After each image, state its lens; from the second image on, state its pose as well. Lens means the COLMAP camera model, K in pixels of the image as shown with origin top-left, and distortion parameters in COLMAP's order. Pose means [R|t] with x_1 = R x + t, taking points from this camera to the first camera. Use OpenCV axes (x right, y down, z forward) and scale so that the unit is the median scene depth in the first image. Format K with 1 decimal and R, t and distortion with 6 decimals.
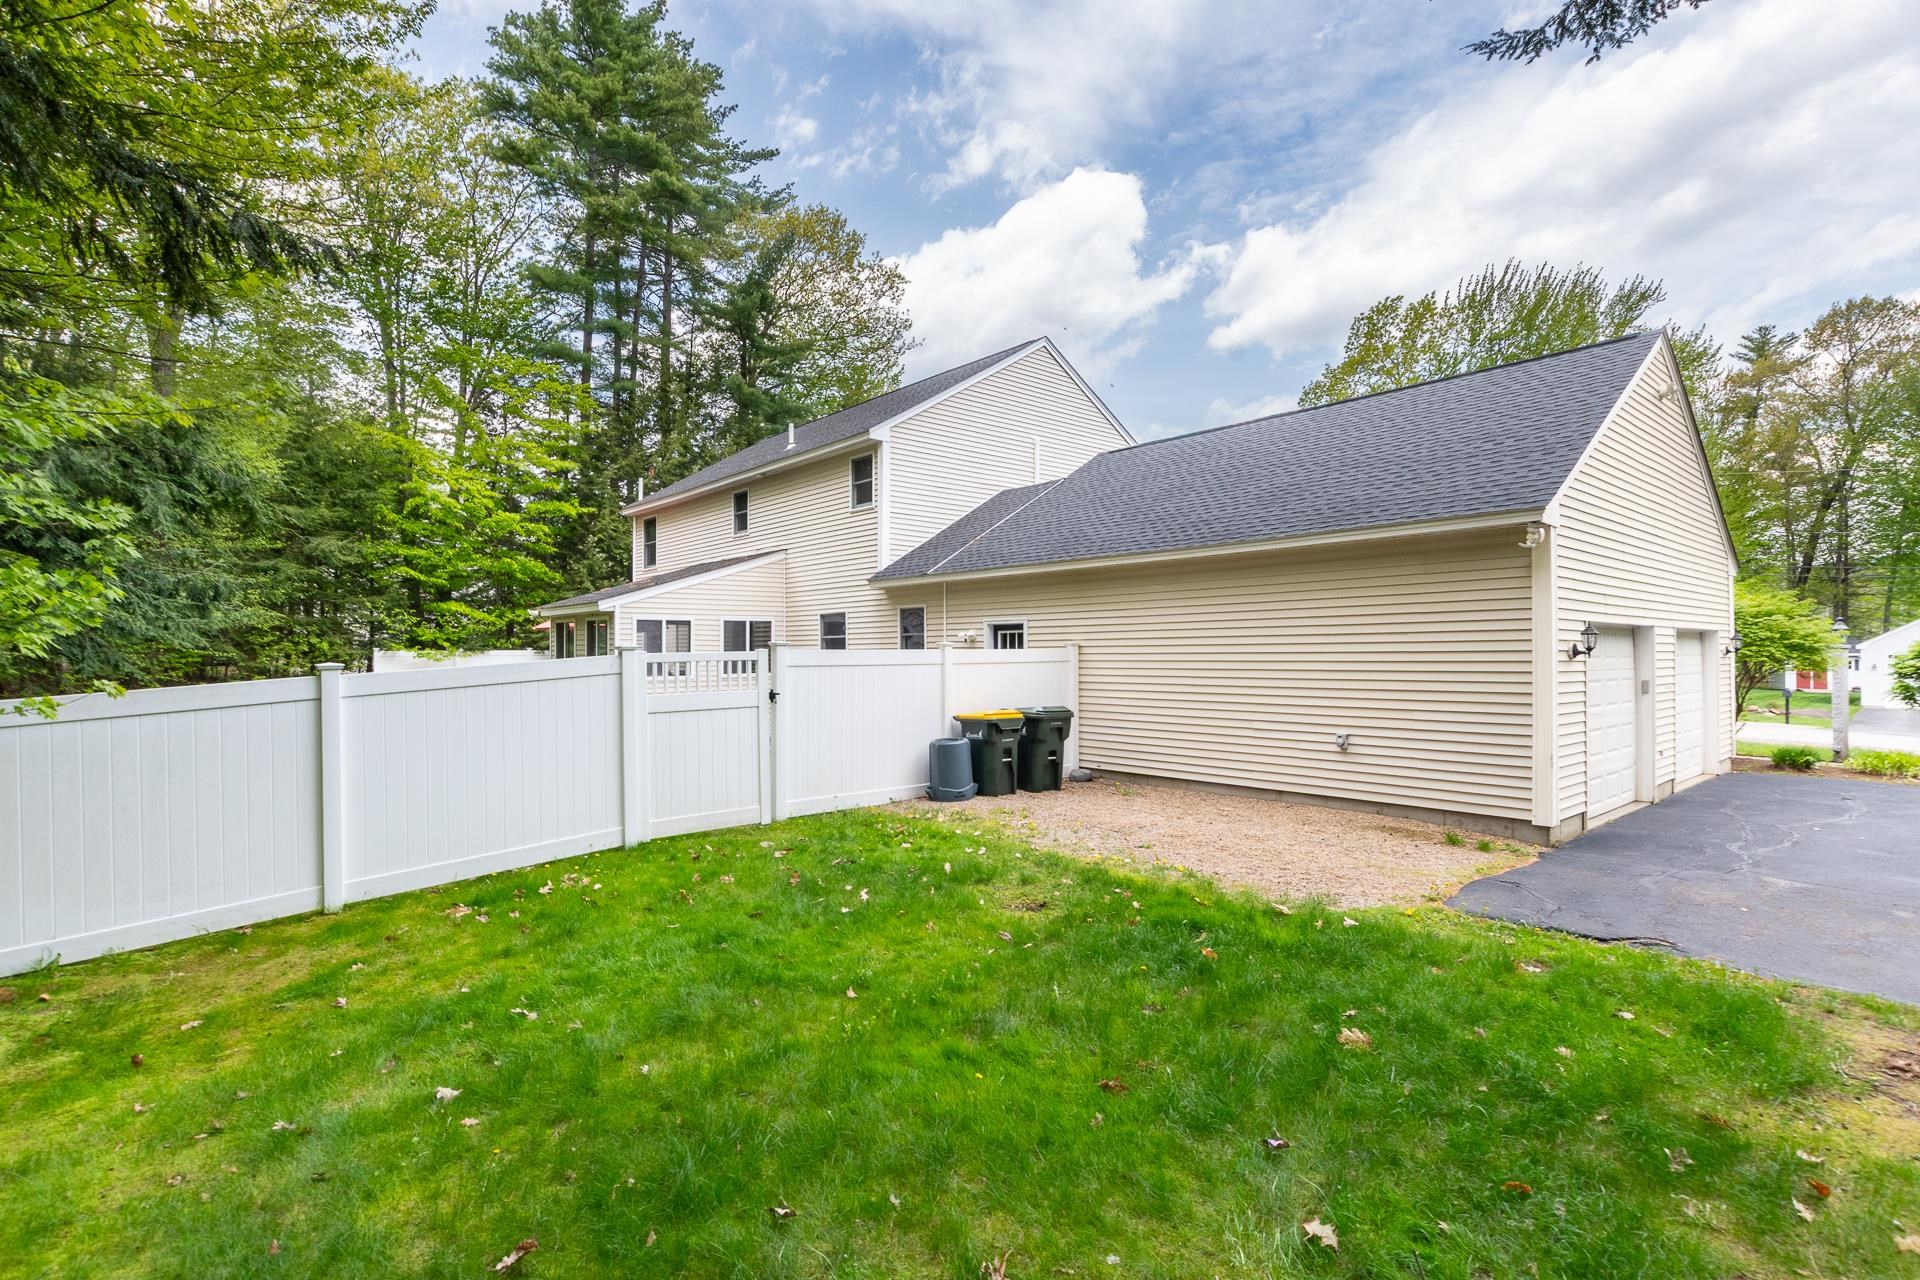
lens RADIAL K [[827.3, 0, 963.7], [0, 827.3, 627.3], [0, 0, 1]] dist [0.002047, 0.000102]
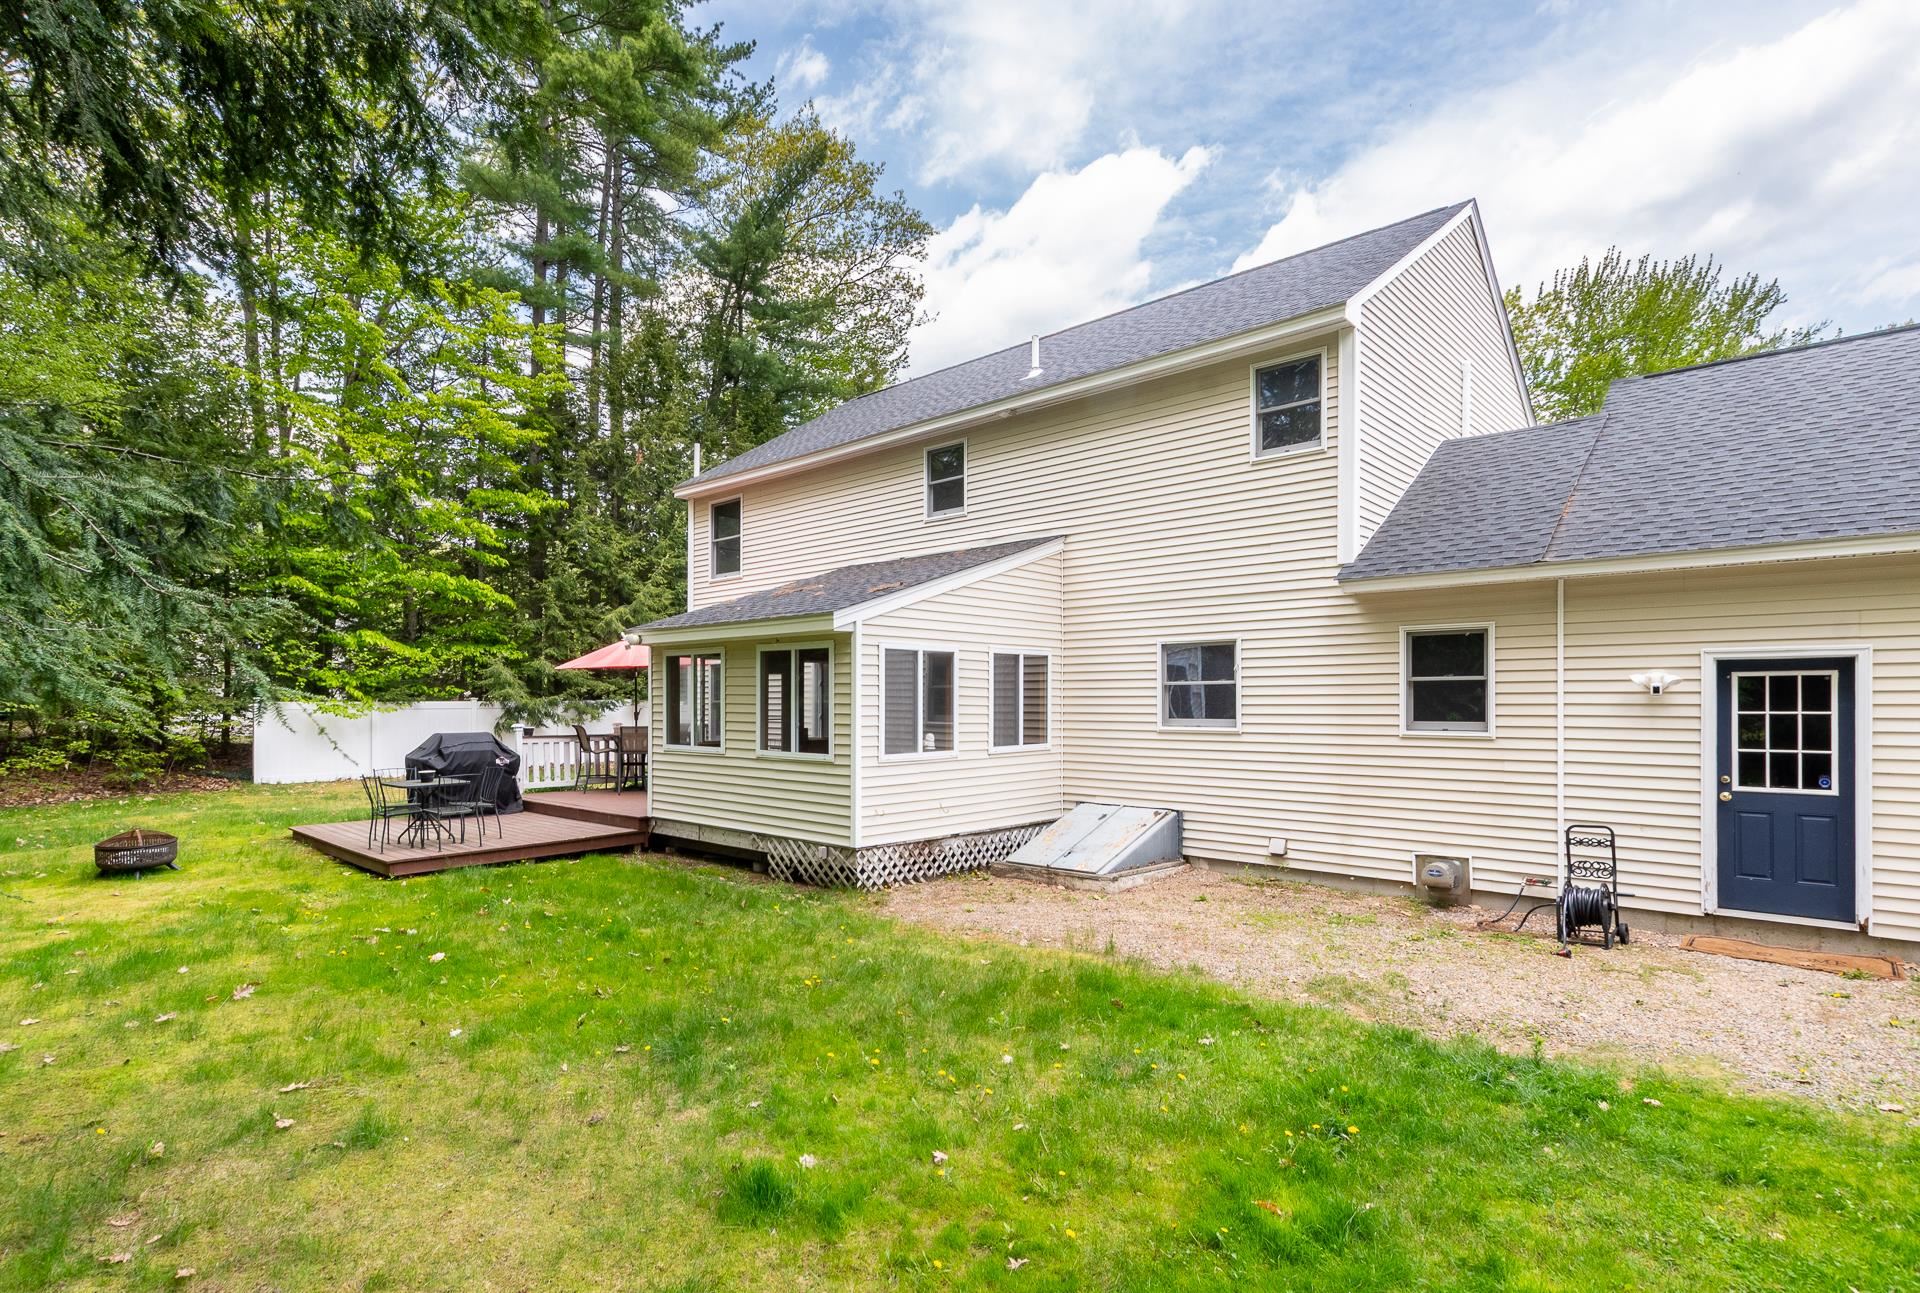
lens RADIAL K [[952.4, 0, 959.8], [0, 952.4, 697.1], [0, 0, 1]] dist [0.000142, 0.000067]
pose [[0.997830, 0.007785, 0.065387, -0.235381], [-0.009016, 0.999787, 0.018554, 0.006493], [-0.065229, -0.019104, 0.997687, 0.228432]]
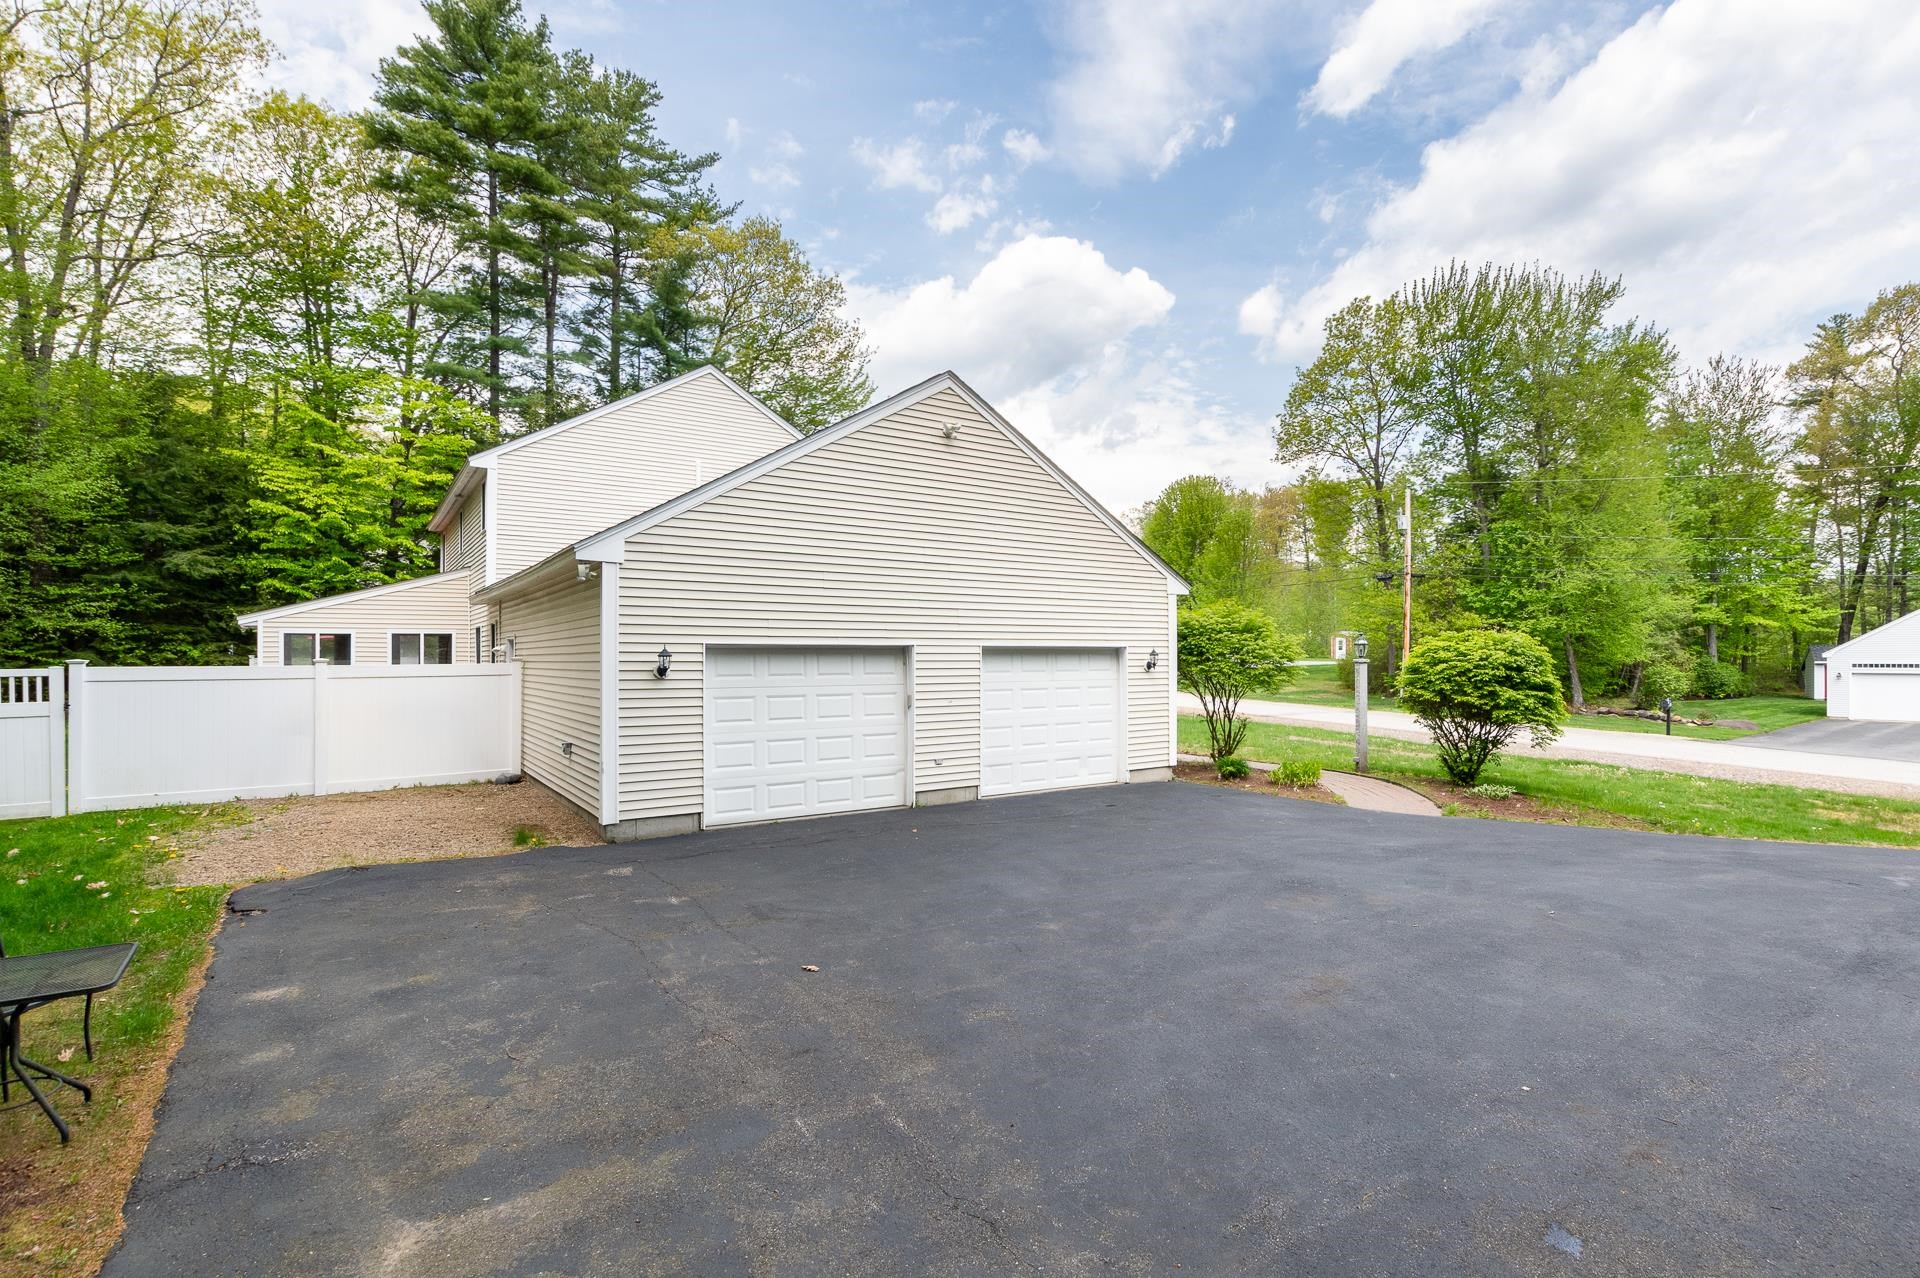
lens RADIAL K [[825.8, 0, 960.0], [0, 825.8, 639.0], [0, 0, 1]] dist [-0.001319, -0.000135]
pose [[0.999242, -0.000589, -0.038936, 0.330543], [0.001010, 0.999941, 0.010788, -0.007908], [0.038927, -0.010819, 0.999183, -0.034545]]
